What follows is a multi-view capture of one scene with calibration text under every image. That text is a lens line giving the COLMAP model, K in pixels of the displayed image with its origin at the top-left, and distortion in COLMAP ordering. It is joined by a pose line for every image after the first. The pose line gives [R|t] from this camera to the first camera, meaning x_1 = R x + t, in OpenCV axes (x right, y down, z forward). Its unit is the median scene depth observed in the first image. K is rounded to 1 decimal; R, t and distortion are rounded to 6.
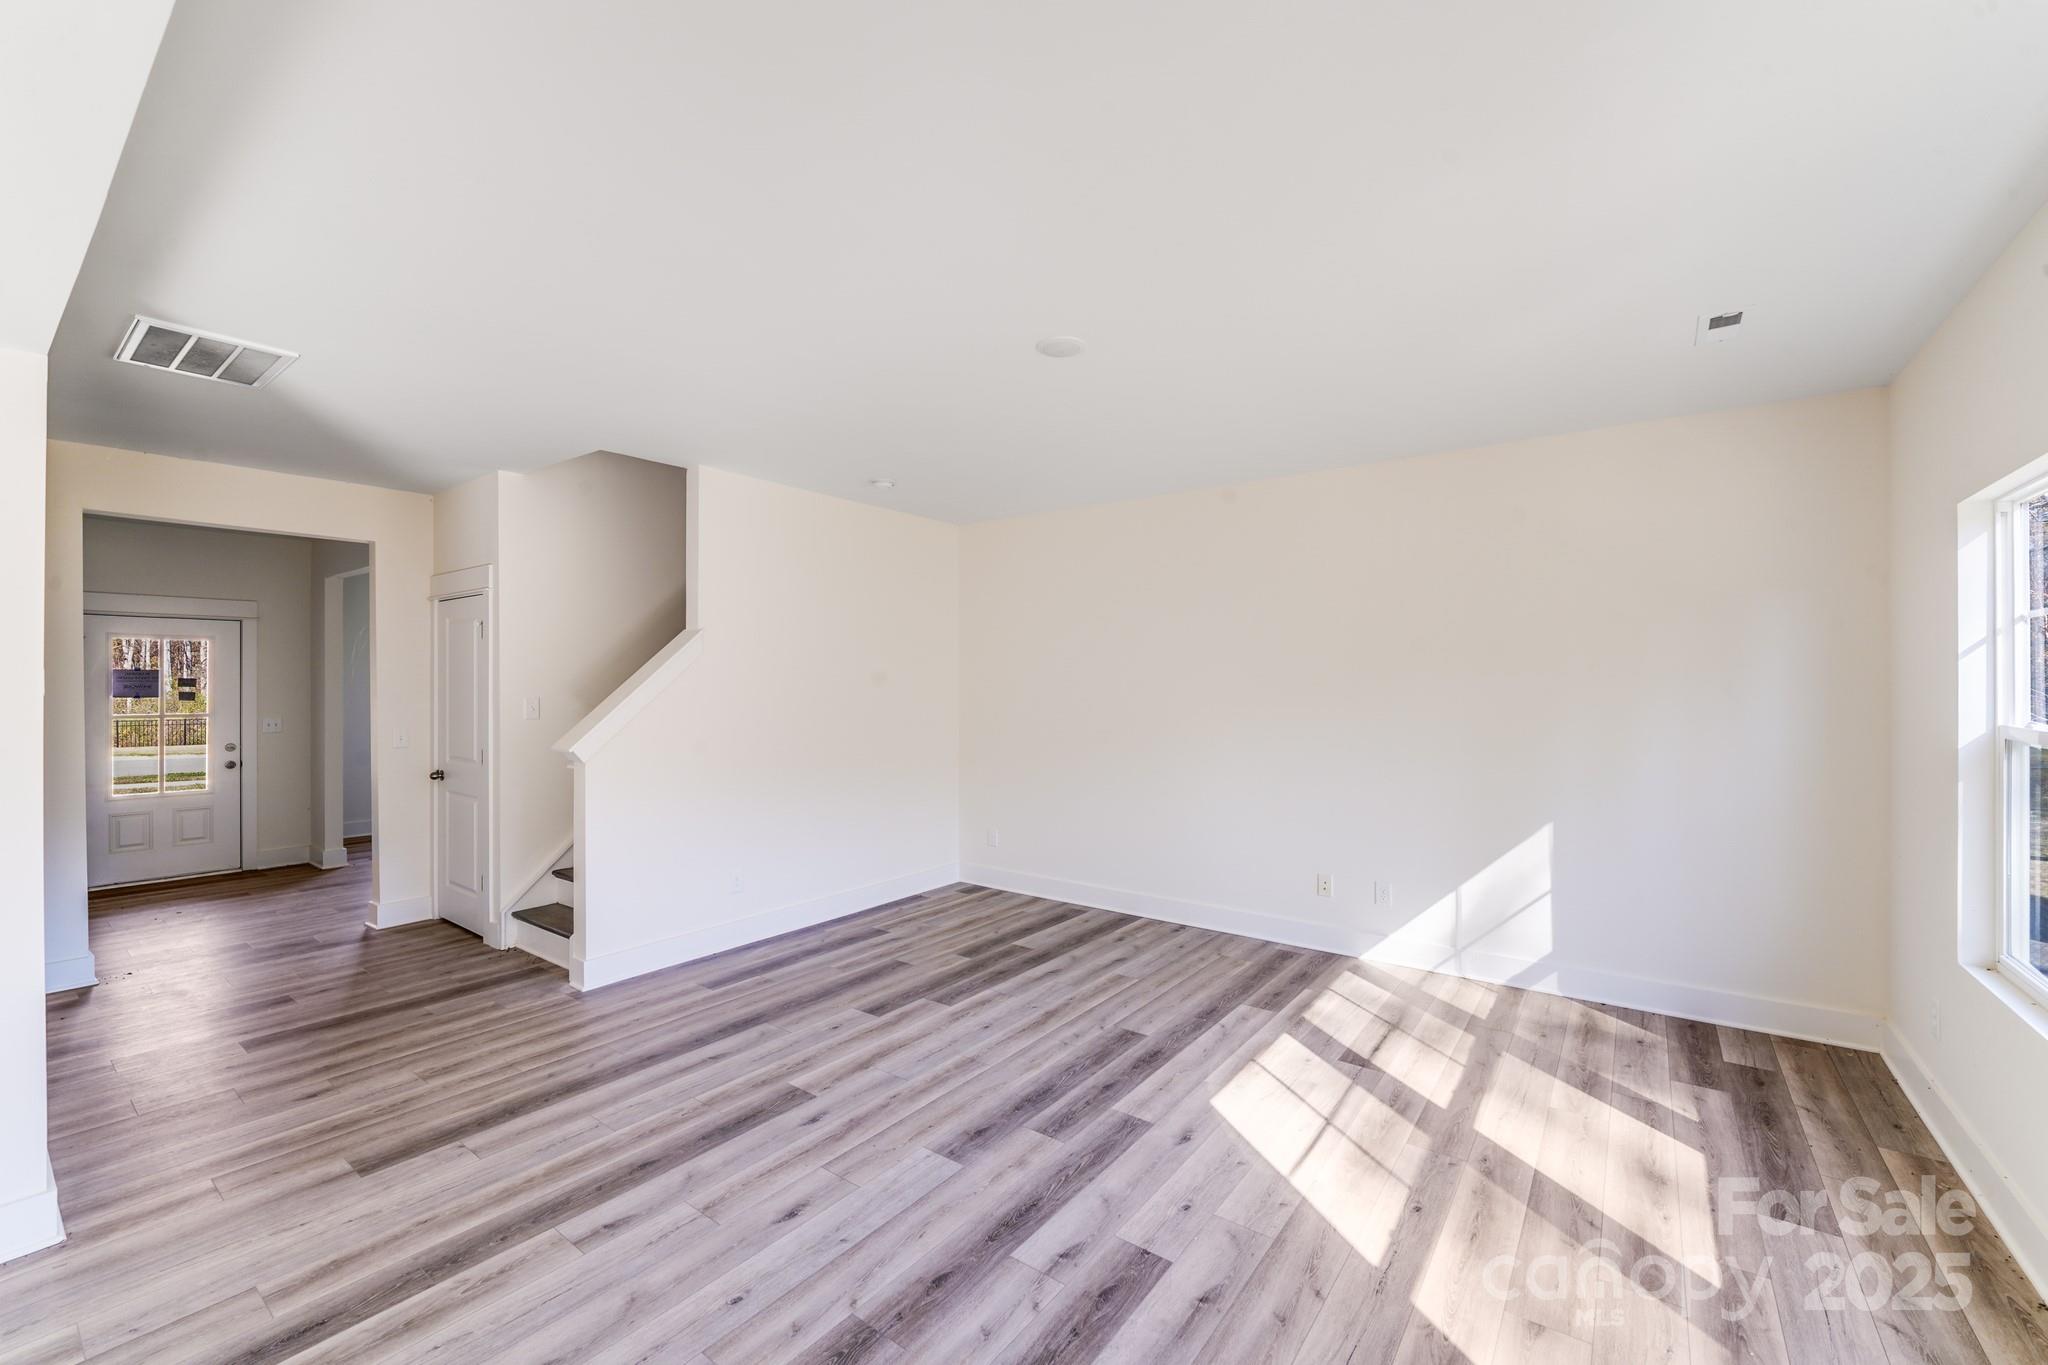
lens RADIAL K [[834.1, 0, 1016.5], [0, 834.1, 680.3], [0, 0, 1]] dist [-0.009543, -0.000708]
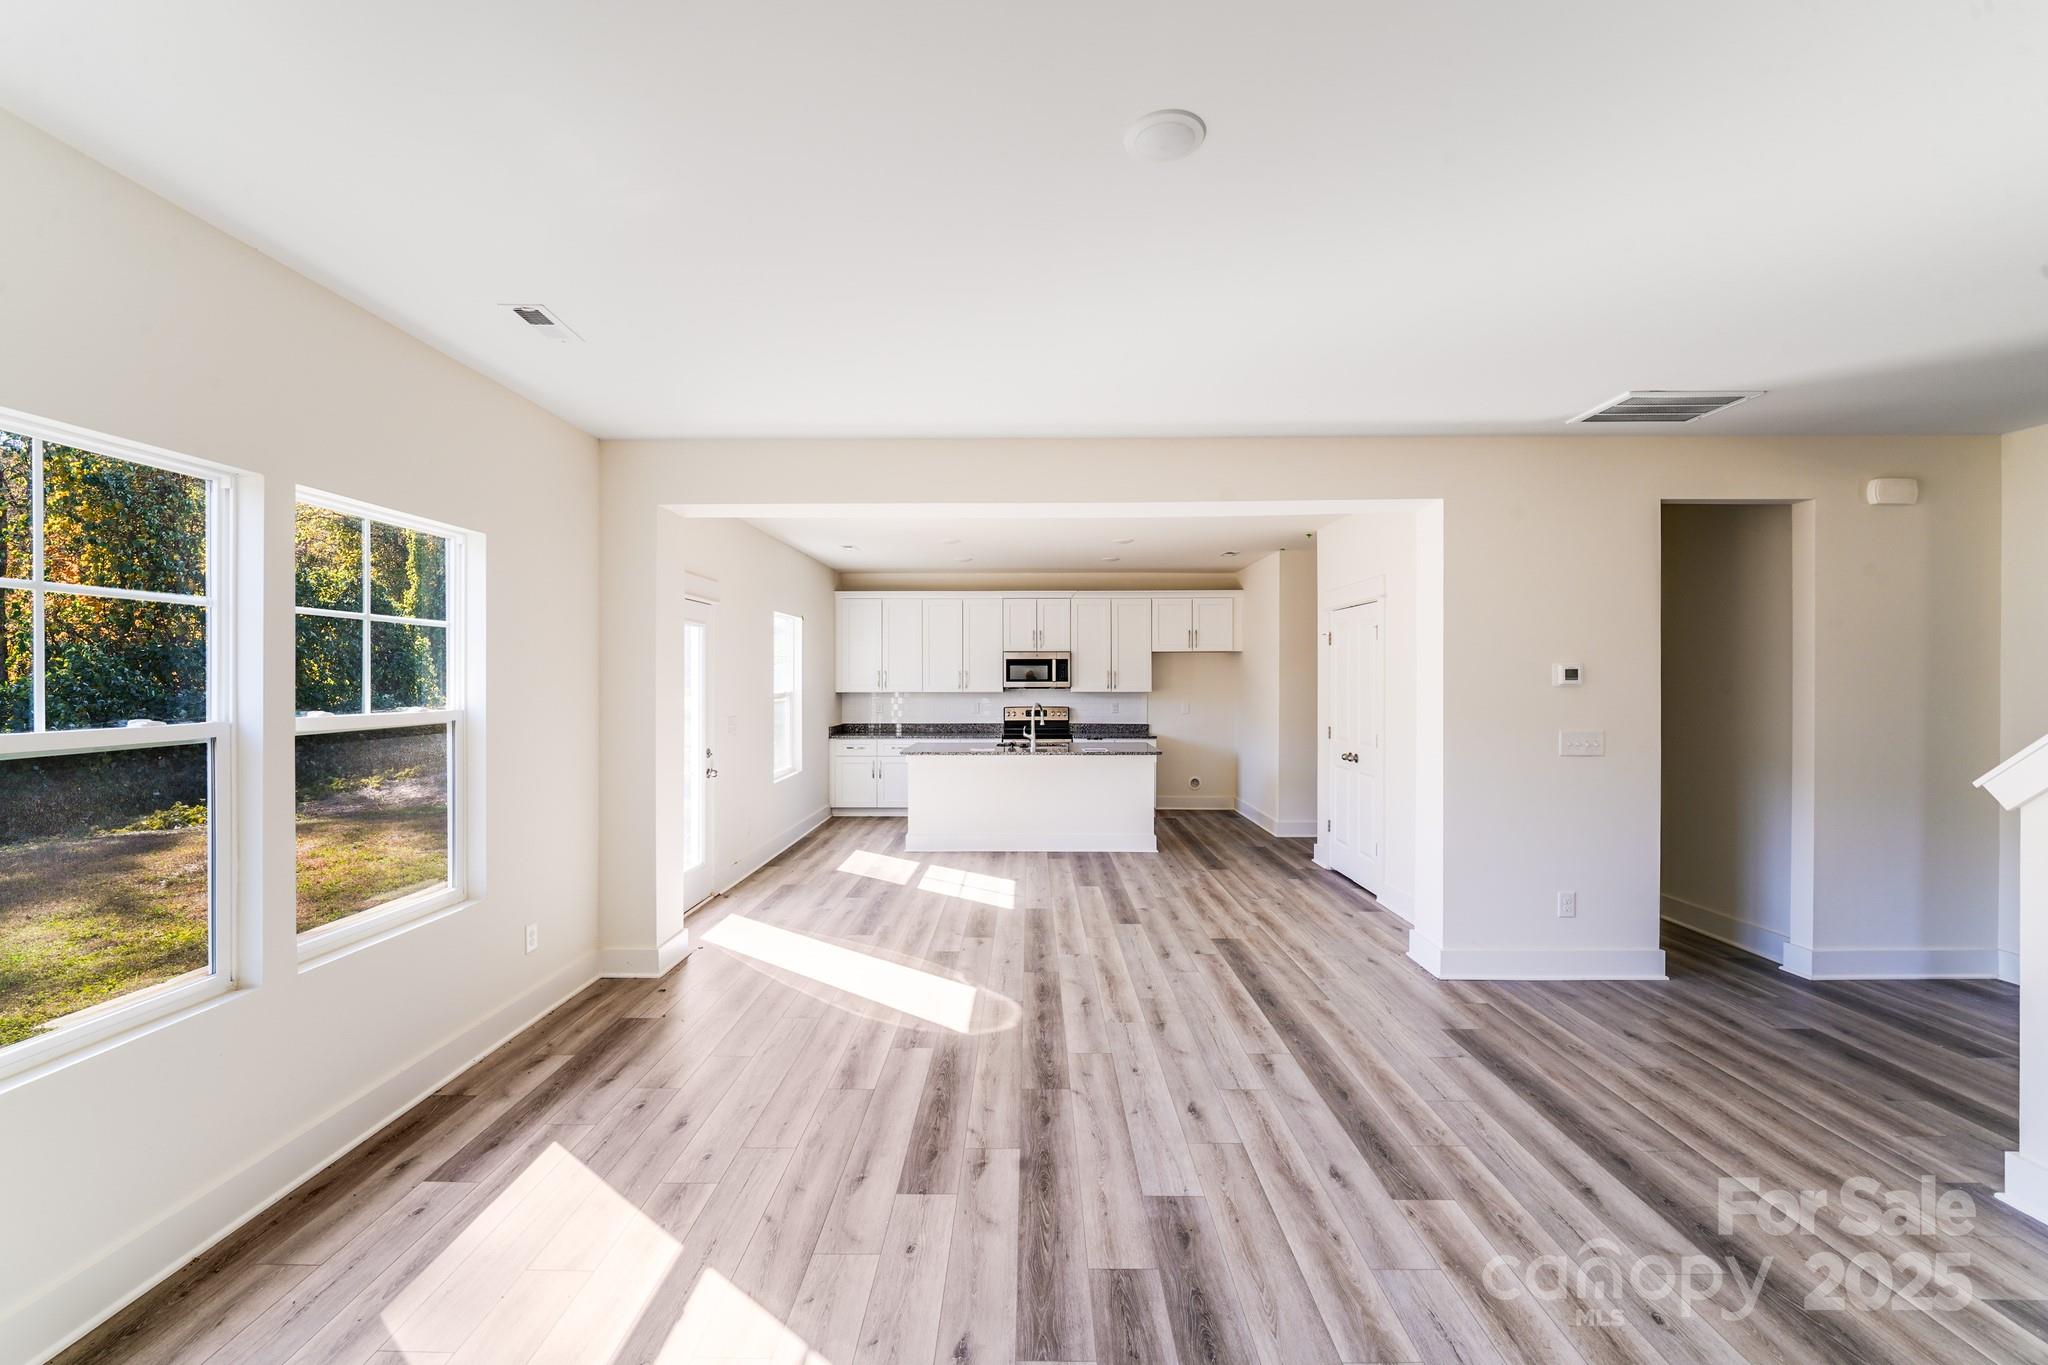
lens RADIAL K [[828.6, 0, 1024.0], [0, 828.6, 682.5], [0, 0, 1]] dist [-0.008605, -0.000239]
pose [[-0.803803, 0.003456, -0.594886, 0.477746], [0.002755, 0.999994, 0.002087, 0.007532], [0.594889, 0.000039, -0.803808, 1.343420]]
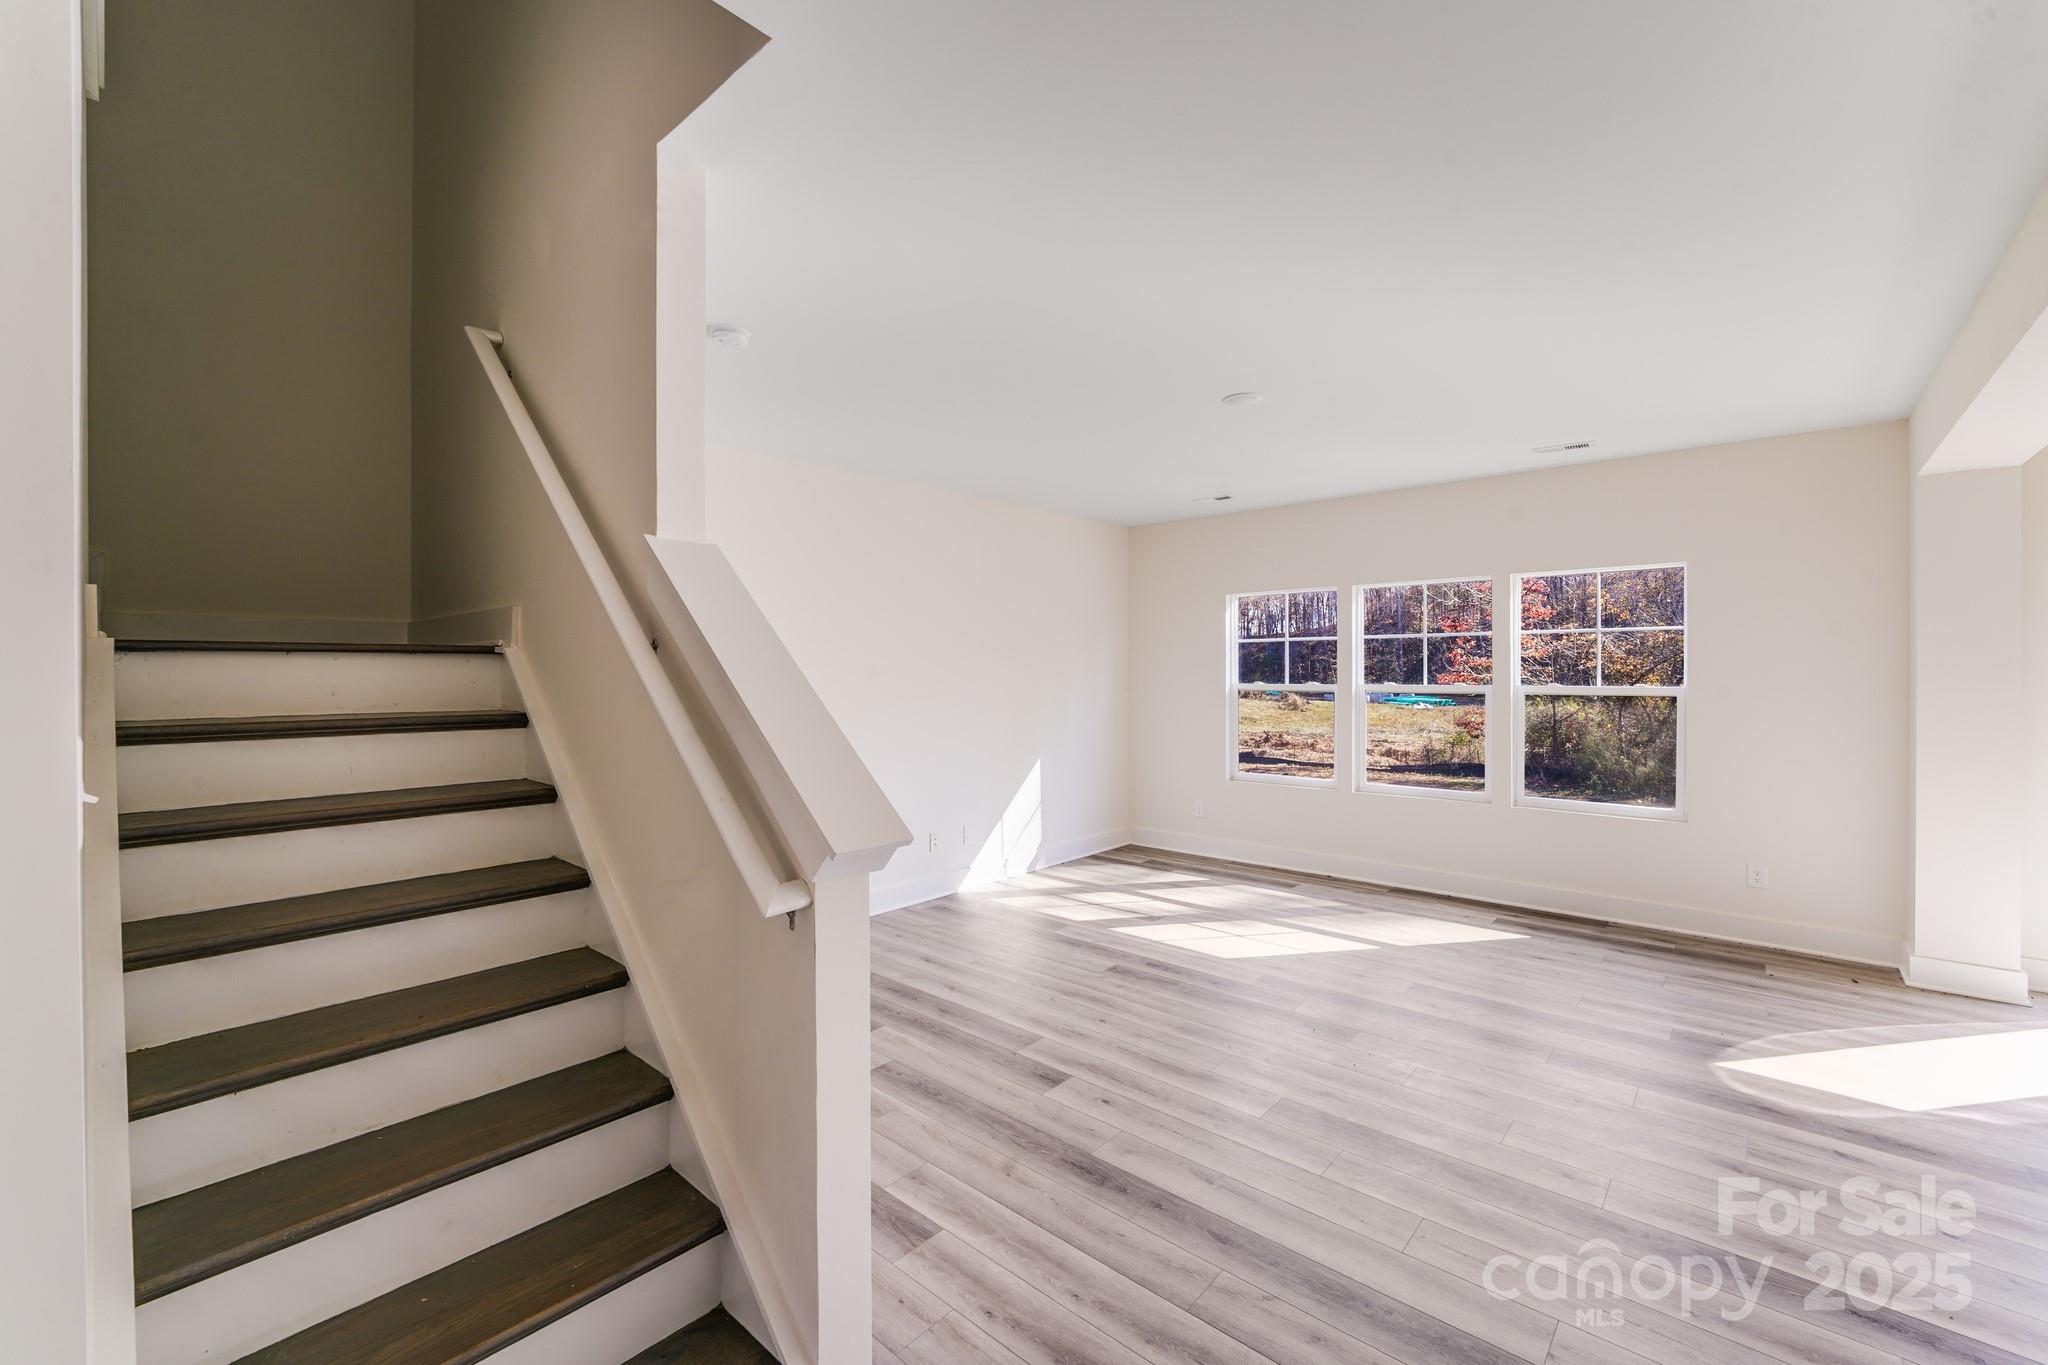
lens RADIAL K [[839.4, 0, 1018.0], [0, 839.4, 686.8], [0, 0, 1]] dist [-0.007122, -0.000372]
pose [[0.082277, -0.022328, 0.996359, -1.149552], [0.000208, 0.999749, 0.022387, 0.005570], [-0.996610, -0.001635, 0.082261, 1.158646]]
